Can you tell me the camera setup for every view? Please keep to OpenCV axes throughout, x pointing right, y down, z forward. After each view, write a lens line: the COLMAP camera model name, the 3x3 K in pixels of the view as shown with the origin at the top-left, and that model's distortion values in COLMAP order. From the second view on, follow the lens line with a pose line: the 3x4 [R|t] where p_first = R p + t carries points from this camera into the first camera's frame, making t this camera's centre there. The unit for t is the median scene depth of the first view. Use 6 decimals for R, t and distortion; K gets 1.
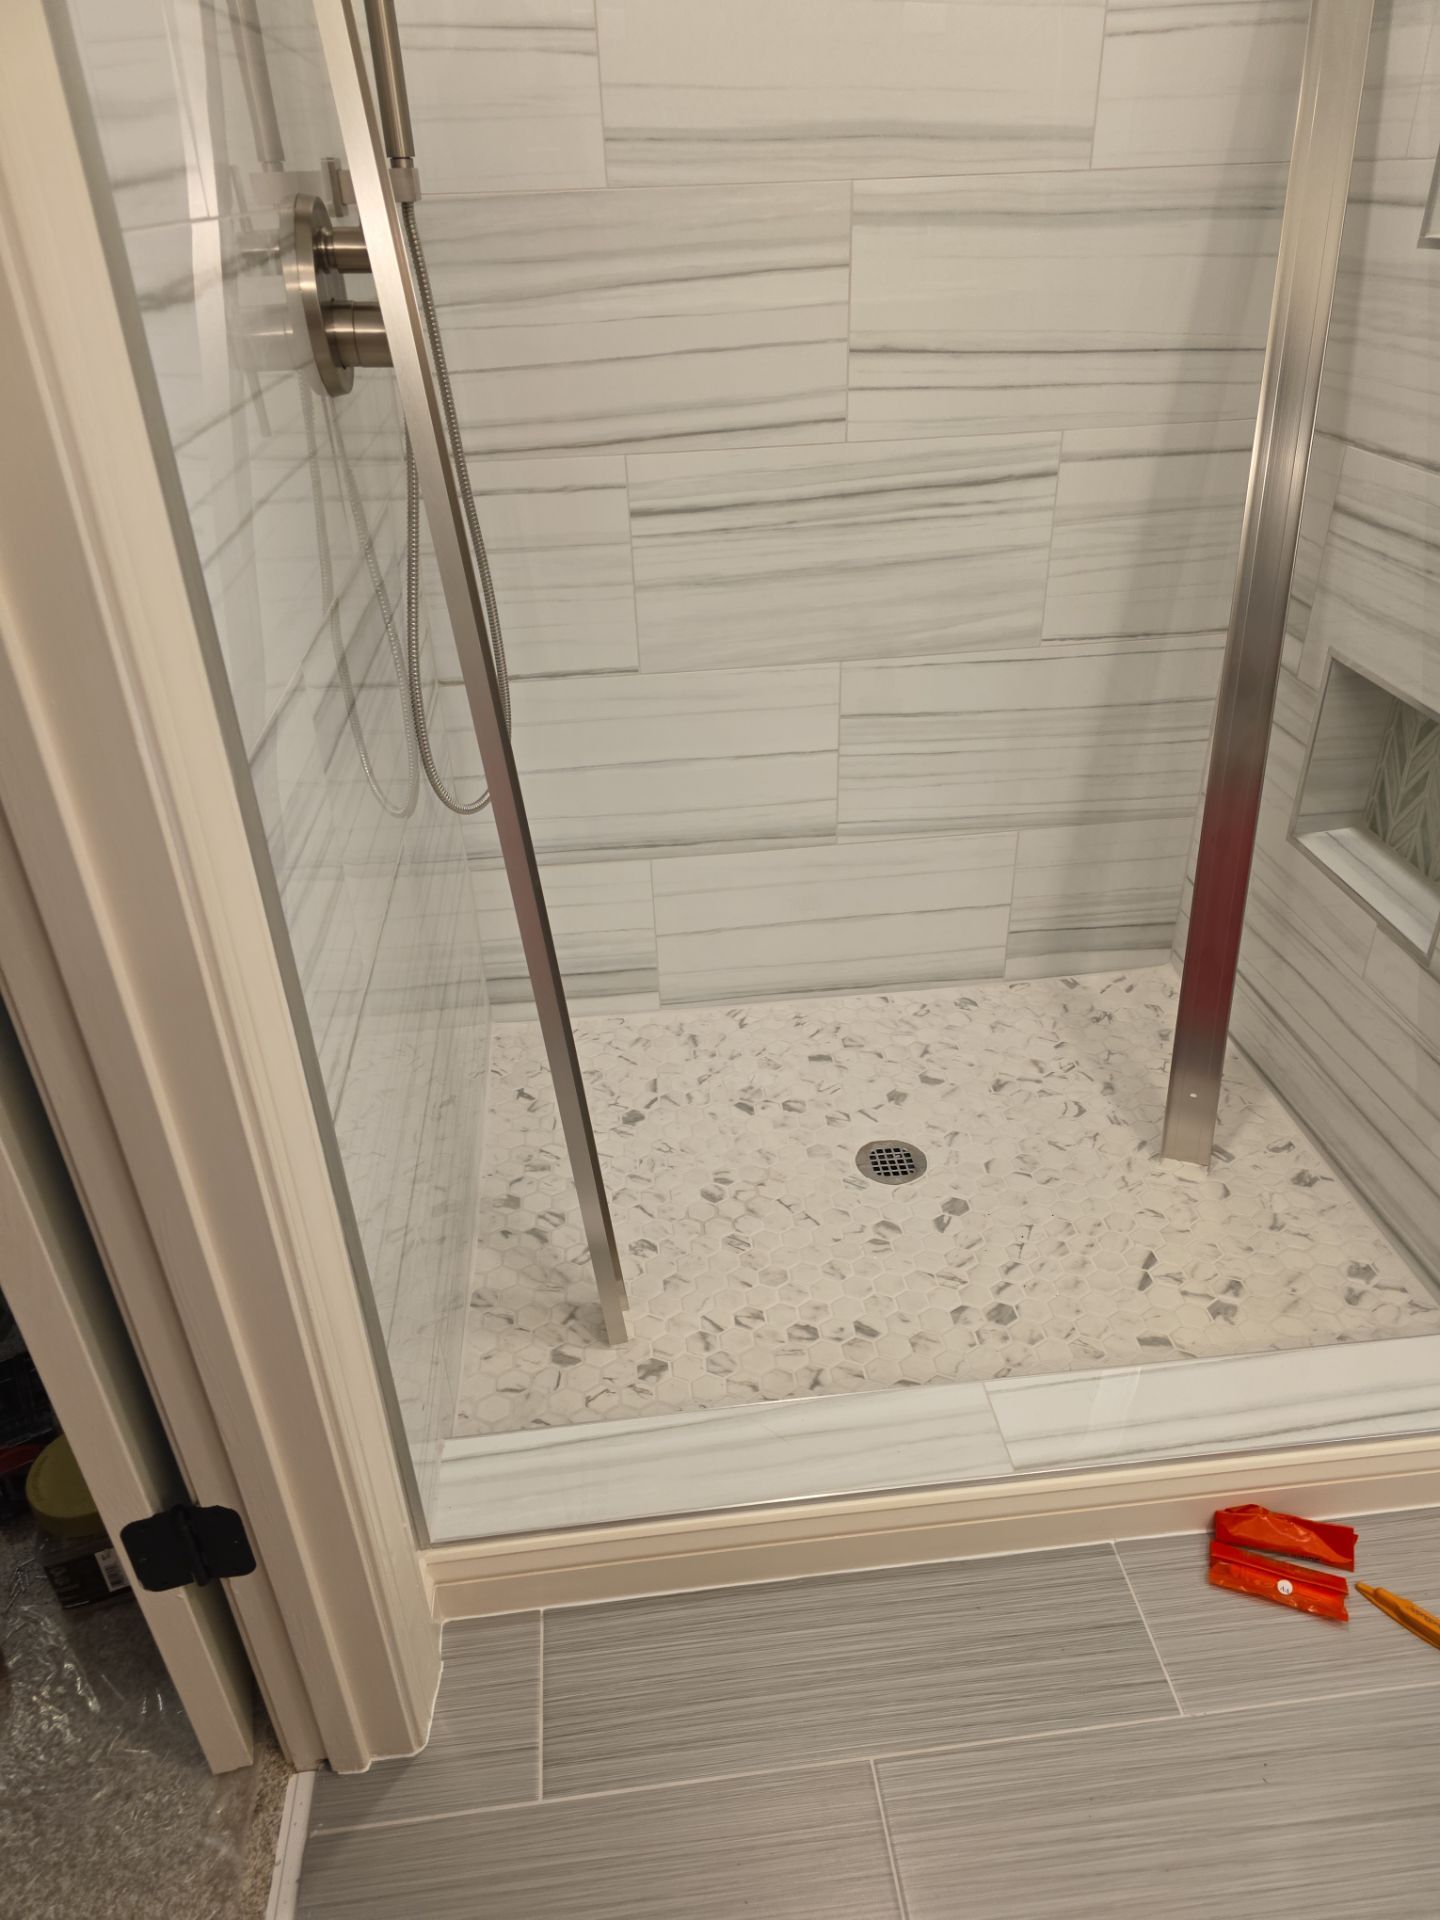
lens RADIAL K [[1278.9, 0, 720.0], [0, 1278.9, 960.0], [0, 0, 1]] dist [0.066905, -0.055712]
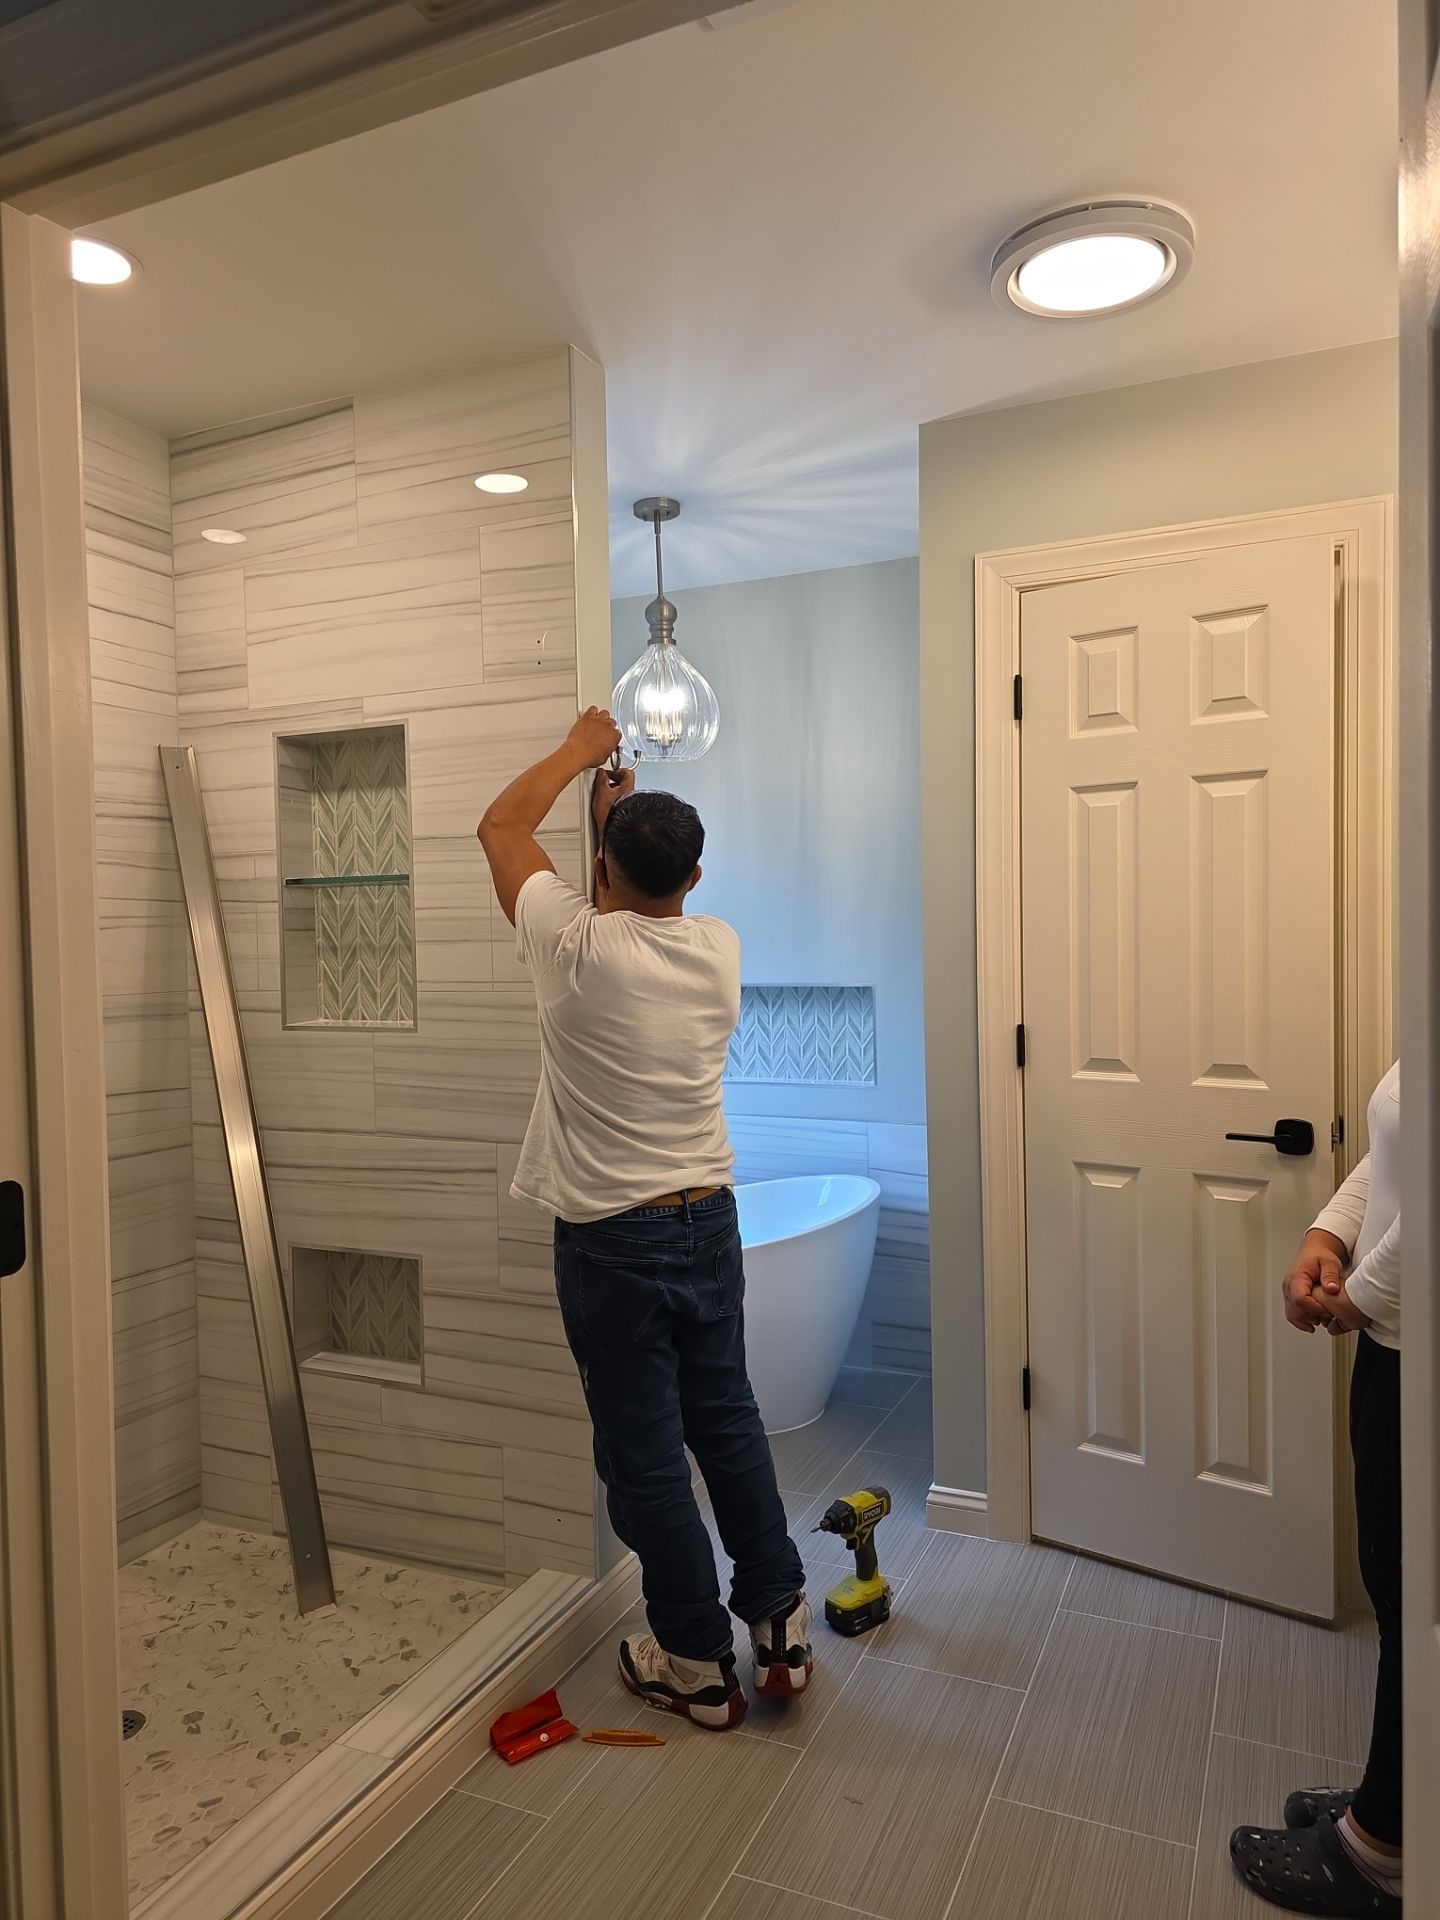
lens RADIAL K [[1280.6, 0, 703.2], [0, 1280.6, 978.9], [0, 0, 1]] dist [0.052794, -0.059297]
pose [[0.519781, -0.002913, 0.854295, -0.626842], [0.444787, 0.854691, -0.267709, 0.139699], [-0.729378, 0.519129, 0.445548, -0.273967]]
